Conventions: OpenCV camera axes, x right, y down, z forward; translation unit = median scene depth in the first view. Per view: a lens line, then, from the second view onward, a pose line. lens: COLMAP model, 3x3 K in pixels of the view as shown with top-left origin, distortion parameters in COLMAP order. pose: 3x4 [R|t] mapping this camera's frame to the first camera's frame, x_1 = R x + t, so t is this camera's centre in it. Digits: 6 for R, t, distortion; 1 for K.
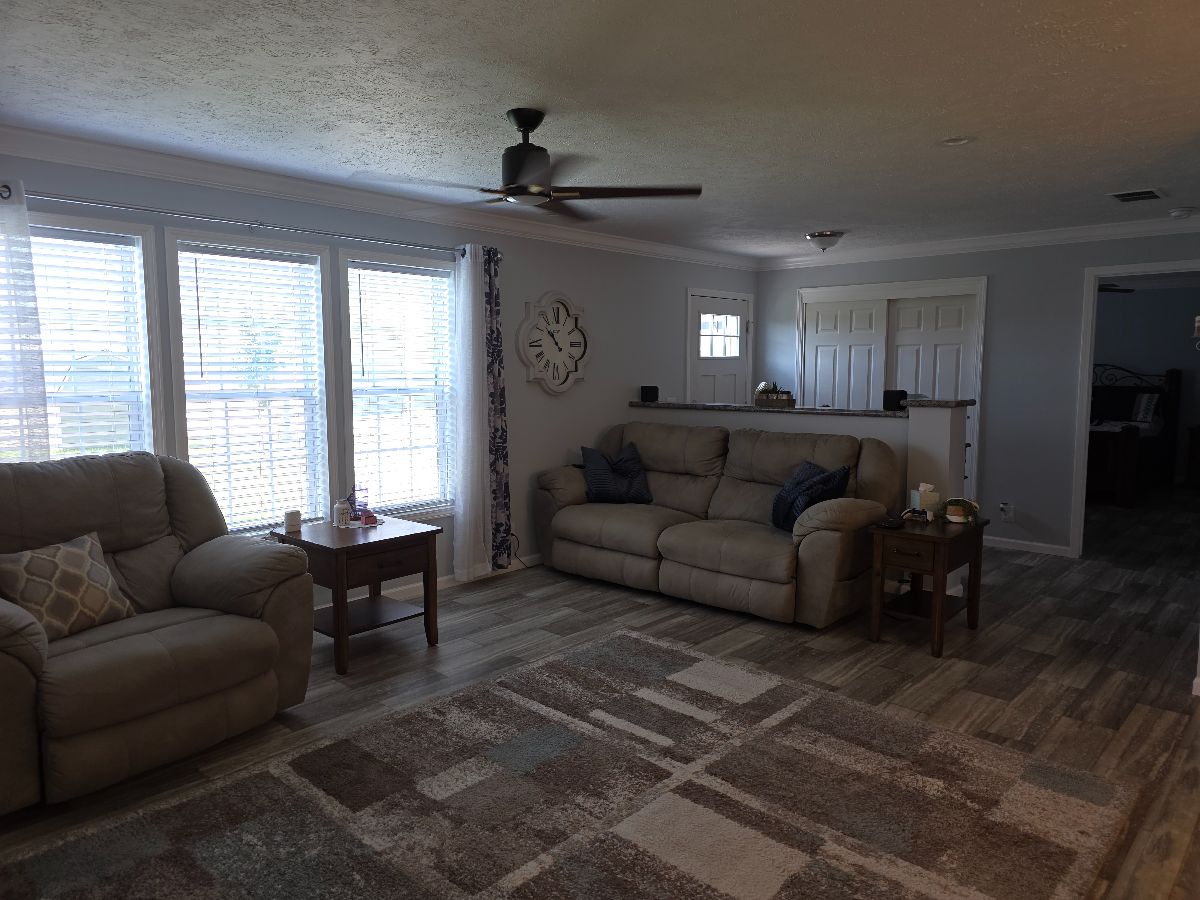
lens RADIAL K [[802.9, 0, 600.0], [0, 802.9, 450.0], [0, 0, 1]] dist [0.088349, -0.102816]
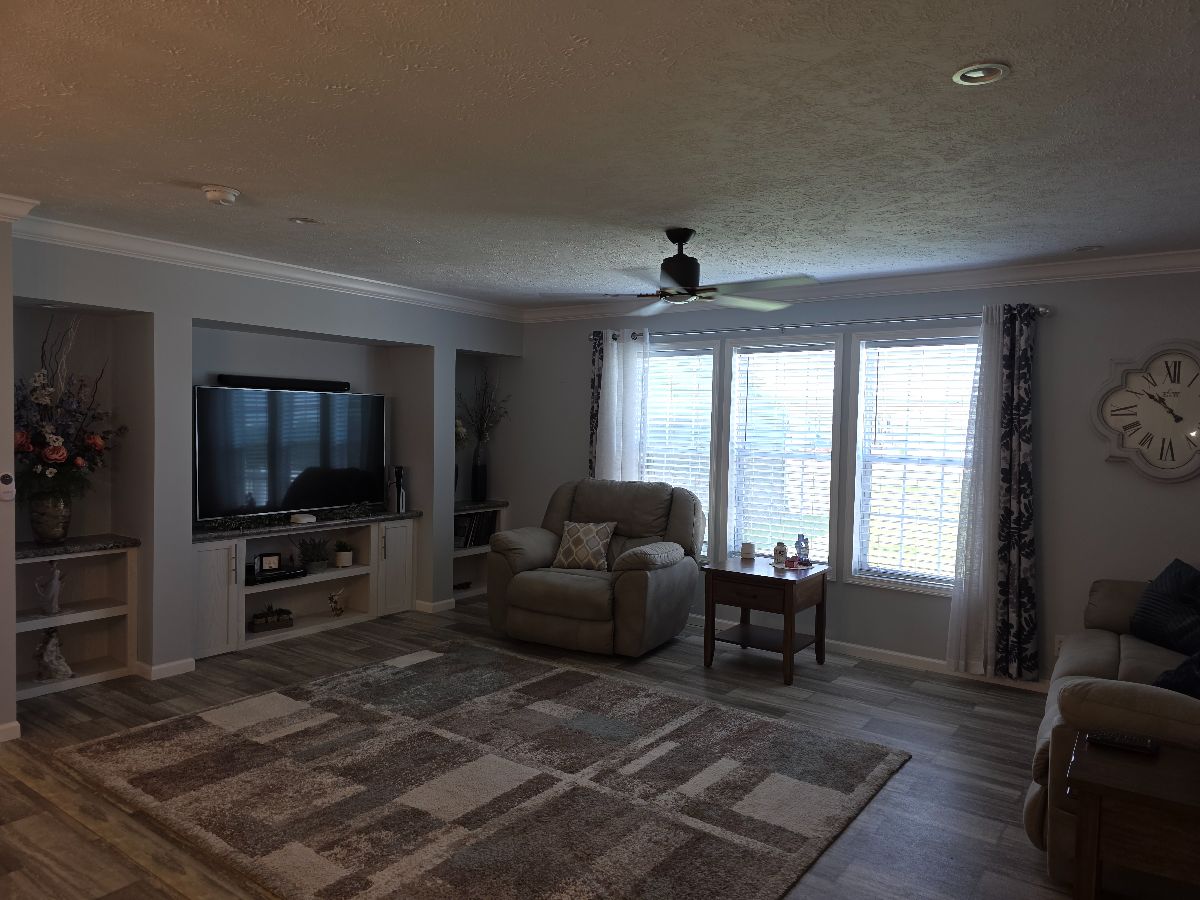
lens RADIAL K [[802.9, 0, 600.0], [0, 802.9, 450.0], [0, 0, 1]] dist [0.088349, -0.102816]
pose [[0.113779, 0.036577, -0.992833, 0.997750], [-0.124610, 0.991956, 0.022264, -0.081652], [0.985661, 0.121183, 0.117421, 0.670541]]
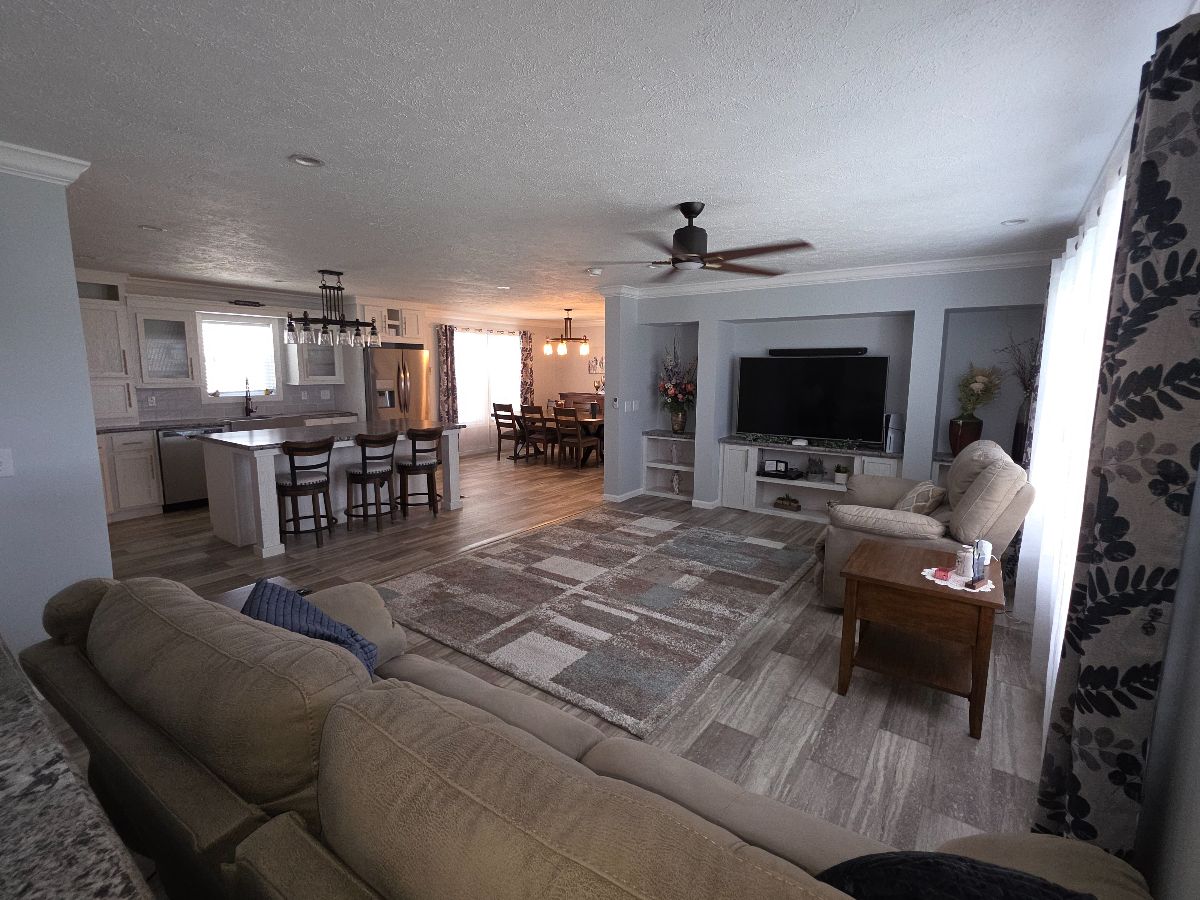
lens RADIAL K [[543.3, 0, 599.8], [0, 543.3, 446.4], [0, 0, 1]] dist [0.001833, -0.000597]
pose [[-0.992835, 0.010584, -0.119023, 0.159668], [-0.018948, 0.969522, 0.244271, -0.204299], [0.117981, 0.244776, -0.962375, 1.736715]]
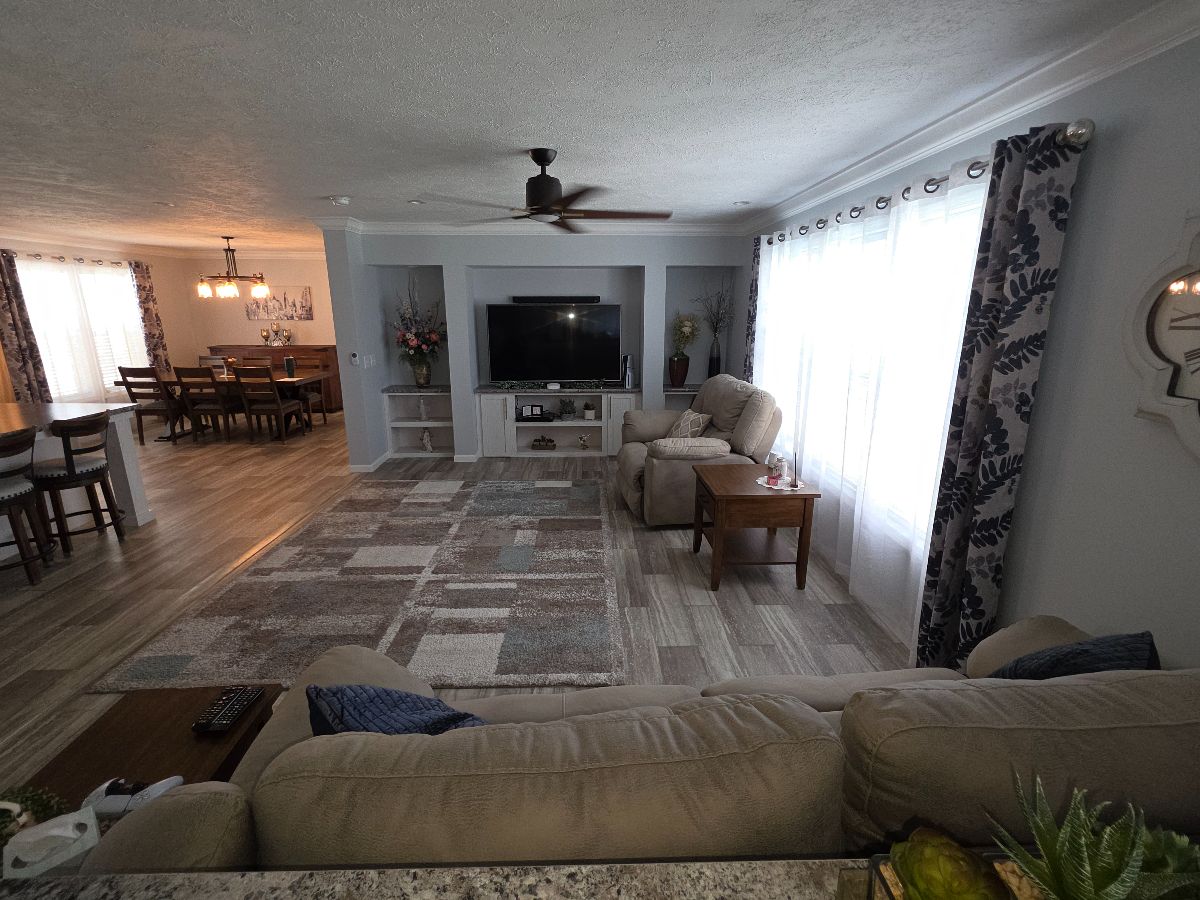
lens RADIAL K [[543.3, 0, 599.8], [0, 543.3, 446.4], [0, 0, 1]] dist [0.001833, -0.000597]
pose [[-0.716323, 0.173081, -0.675962, 0.462196], [-0.074542, 0.944222, 0.320761, -0.217159], [0.693776, 0.280156, -0.663466, 1.562826]]
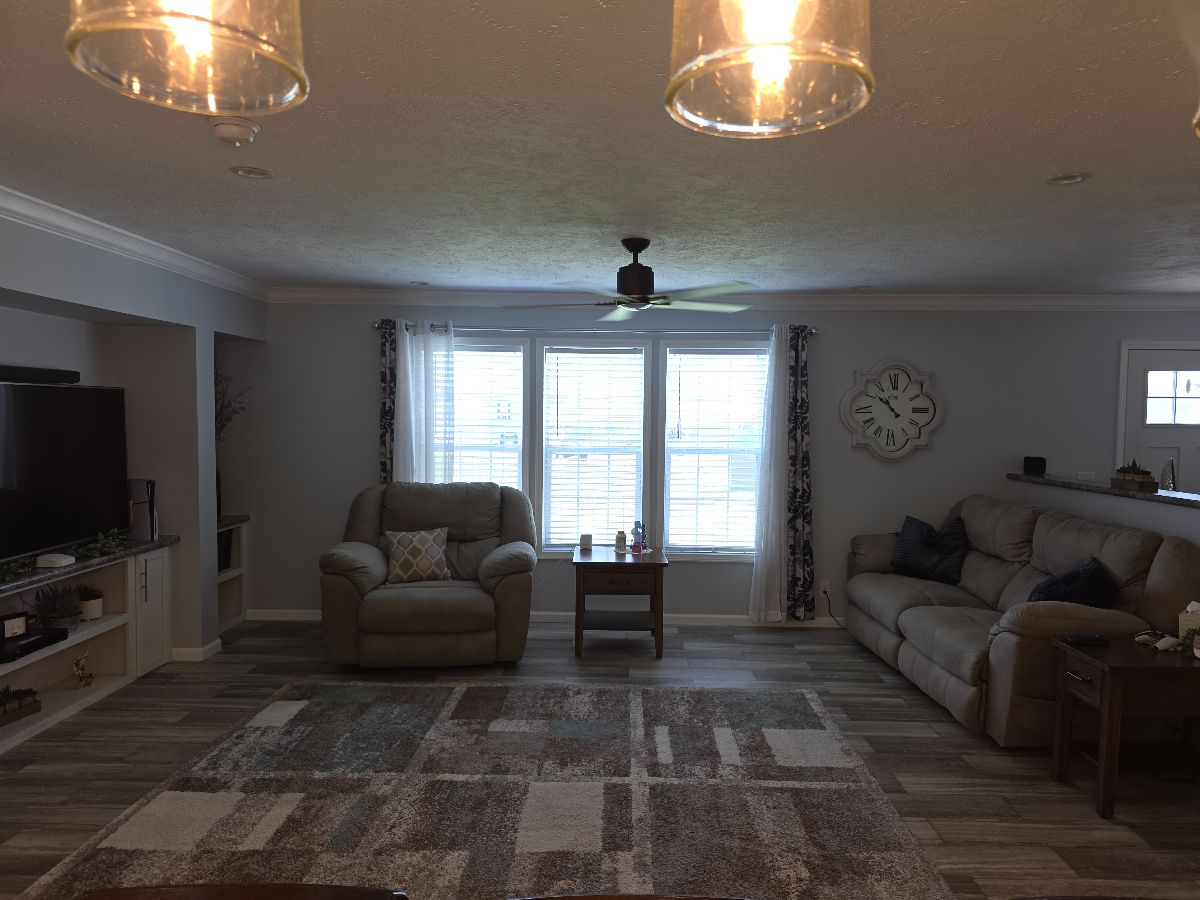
lens RADIAL K [[809.3, 0, 604.5], [0, 809.3, 461.0], [0, 0, 1]] dist [0.064525, -0.060318]
pose [[0.668081, 0.049784, -0.742421, 0.746351], [-0.090261, 0.995813, -0.014448, -0.036428], [0.738593, 0.076664, 0.669778, 0.102712]]
